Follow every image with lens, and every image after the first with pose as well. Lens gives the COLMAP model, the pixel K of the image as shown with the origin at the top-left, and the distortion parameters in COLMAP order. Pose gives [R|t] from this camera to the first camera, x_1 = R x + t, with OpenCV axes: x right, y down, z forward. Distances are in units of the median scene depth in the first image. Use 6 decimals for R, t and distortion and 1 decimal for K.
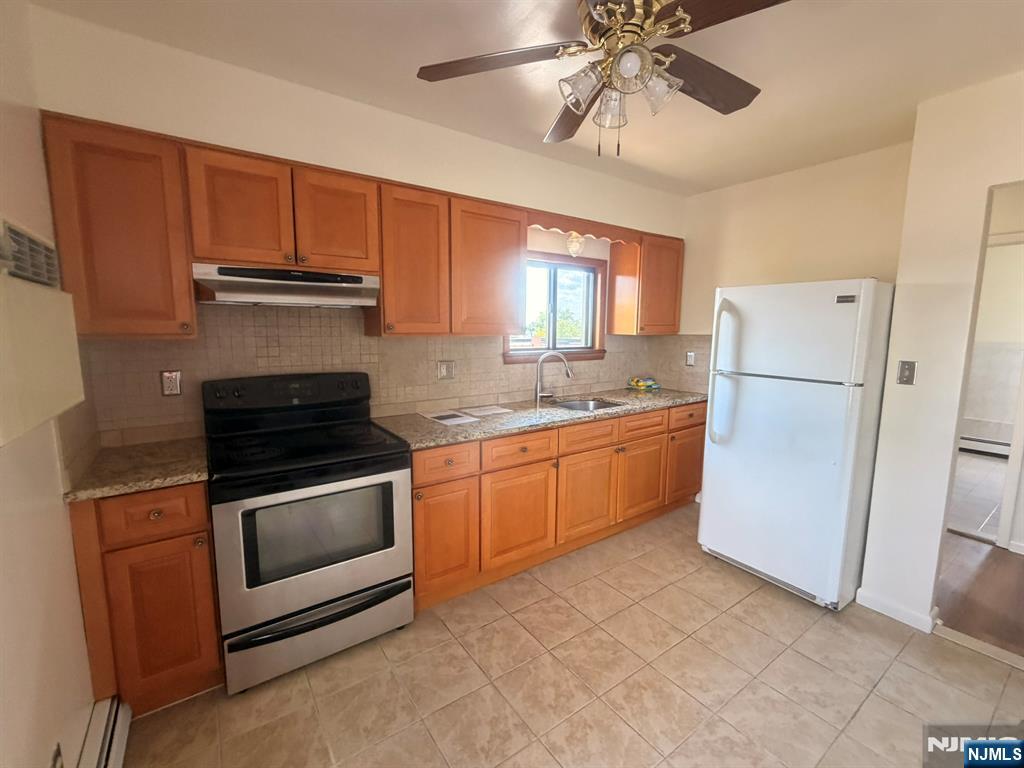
lens RADIAL K [[435.6, 0, 513.2], [0, 435.6, 383.3], [0, 0, 1]] dist [0.001085, -0.000648]
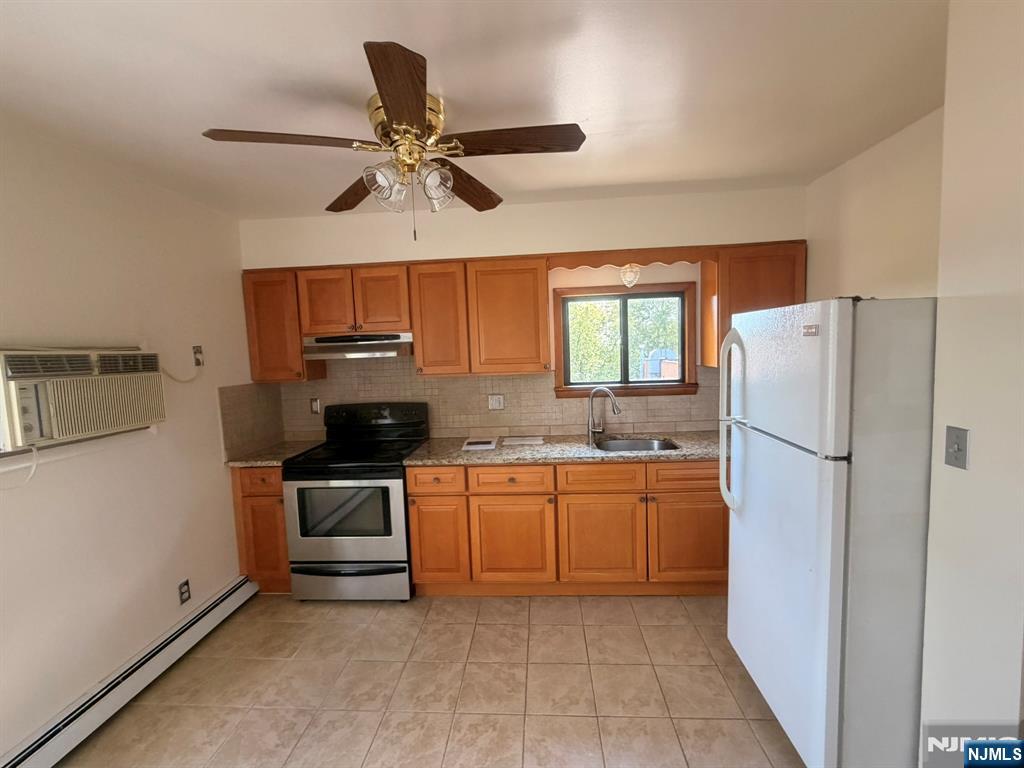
lens RADIAL K [[435.6, 0, 515.9], [0, 435.6, 385.3], [0, 0, 1]] dist [0.001085, -0.000648]
pose [[0.777361, 0.018096, -0.628795, 0.784849], [-0.037987, 0.999112, -0.018208, -0.071654], [0.627907, 0.038040, 0.777358, 0.167321]]
